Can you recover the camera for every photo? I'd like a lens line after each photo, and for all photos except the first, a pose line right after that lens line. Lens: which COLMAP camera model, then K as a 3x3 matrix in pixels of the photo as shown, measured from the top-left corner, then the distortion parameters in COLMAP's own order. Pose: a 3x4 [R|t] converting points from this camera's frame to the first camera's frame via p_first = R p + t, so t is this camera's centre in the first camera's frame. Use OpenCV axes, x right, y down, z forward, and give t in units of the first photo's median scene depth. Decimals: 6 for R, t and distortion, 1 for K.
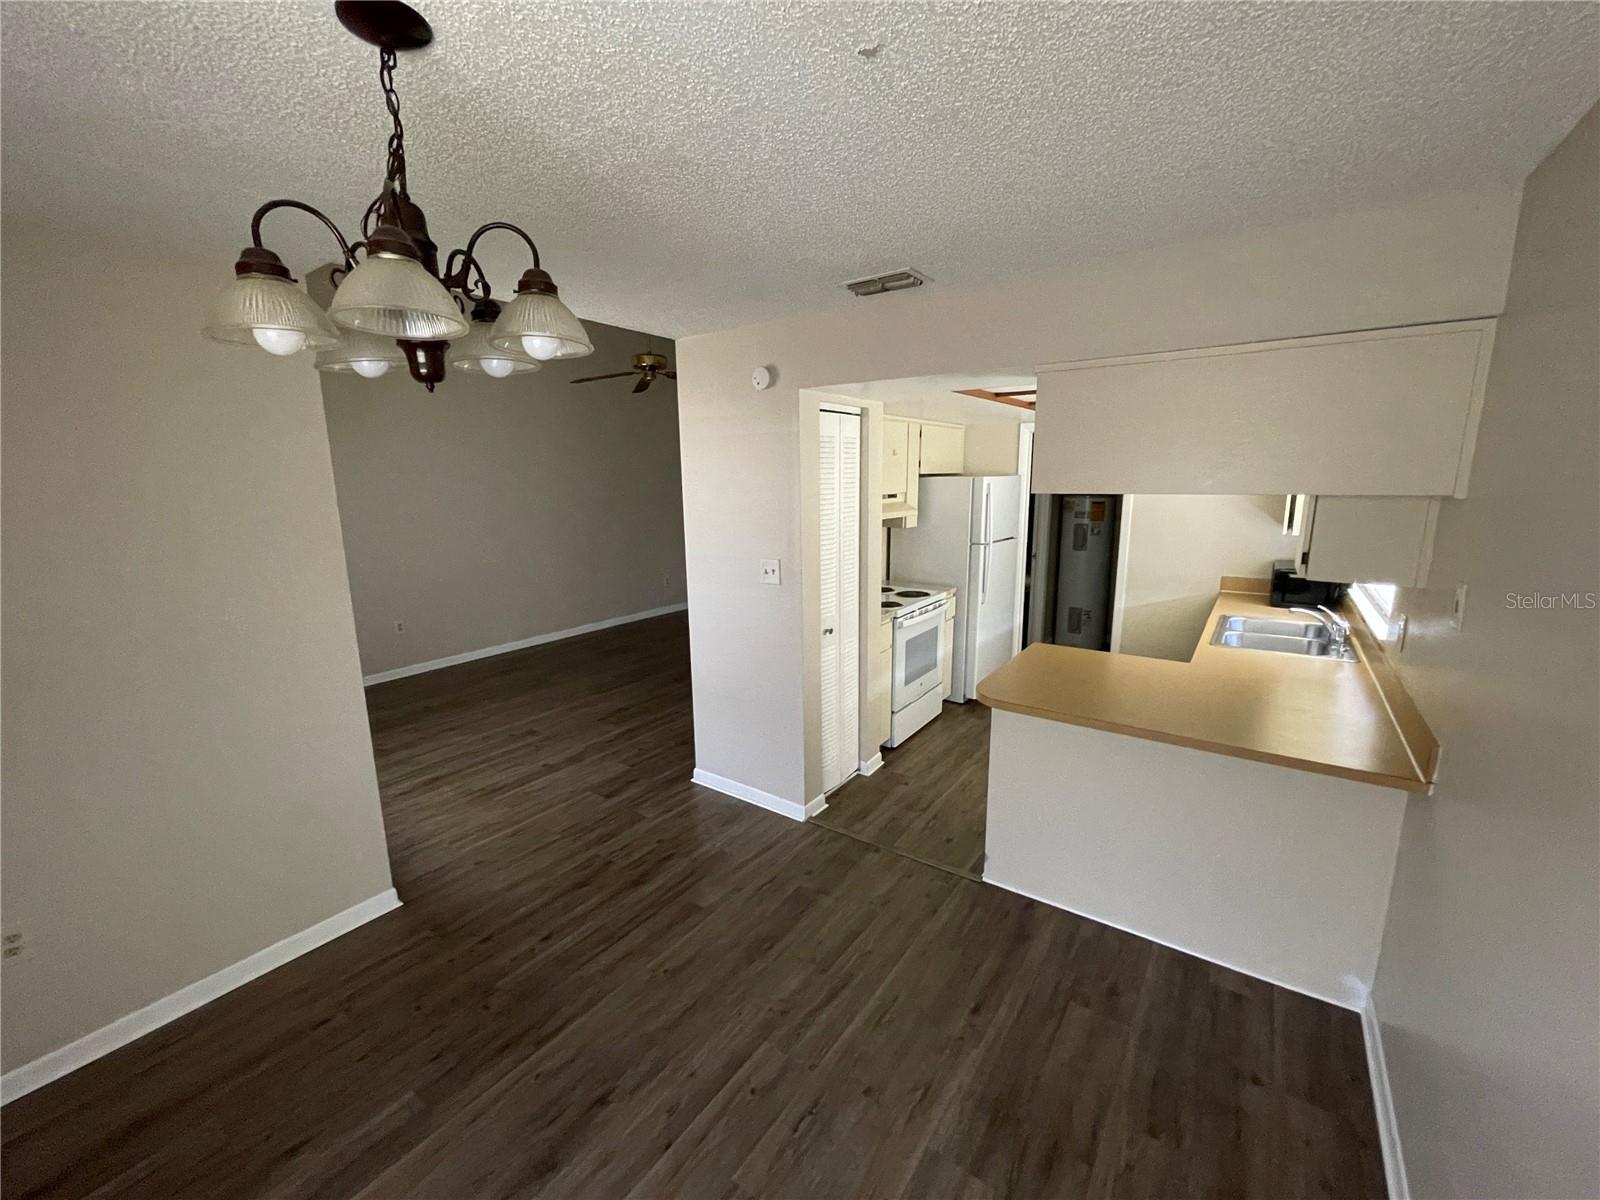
lens RADIAL K [[654.7, 0, 800.0], [0, 654.7, 600.0], [0, 0, 1]] dist [-0.011600, -0.000205]
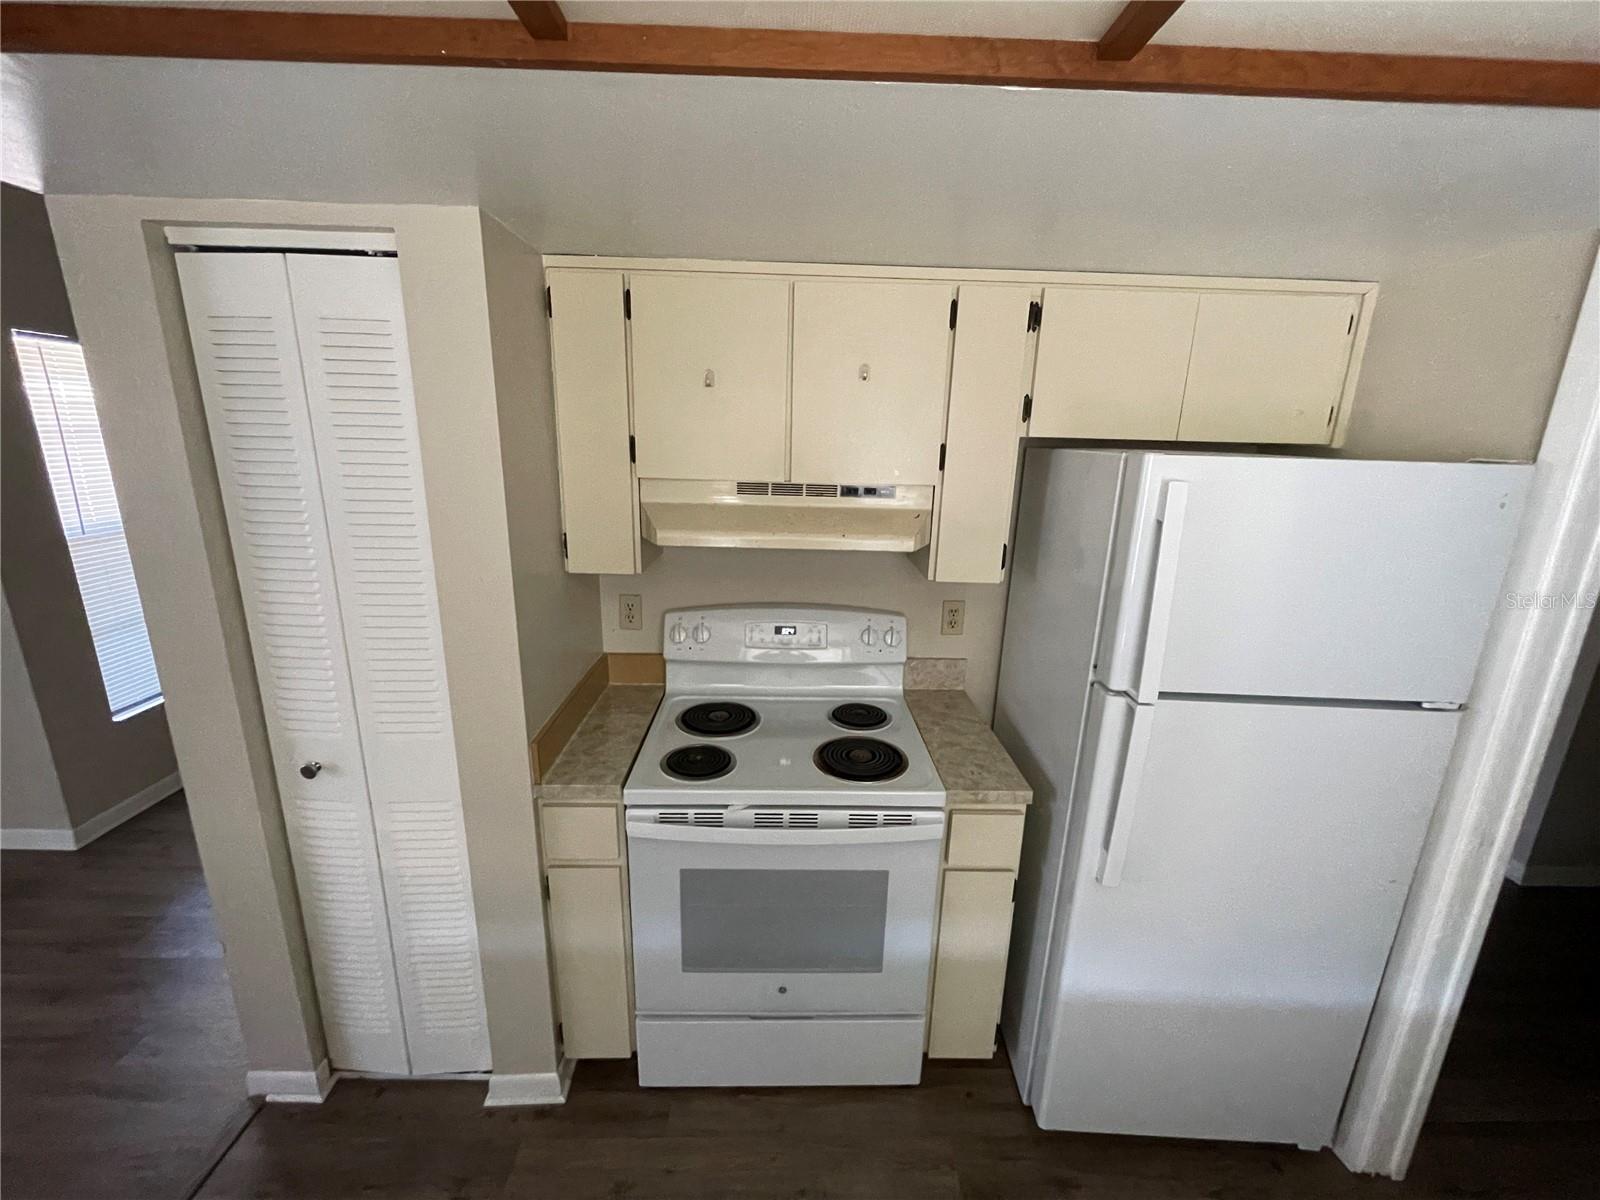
lens RADIAL K [[654.7, 0, 800.0], [0, 654.7, 600.0], [0, 0, 1]] dist [-0.011600, -0.000205]
pose [[0.591968, 0.224783, -0.773981, 0.499619], [-0.188691, 0.972284, 0.138057, -0.167902], [0.783562, 0.064318, 0.617975, 0.872075]]
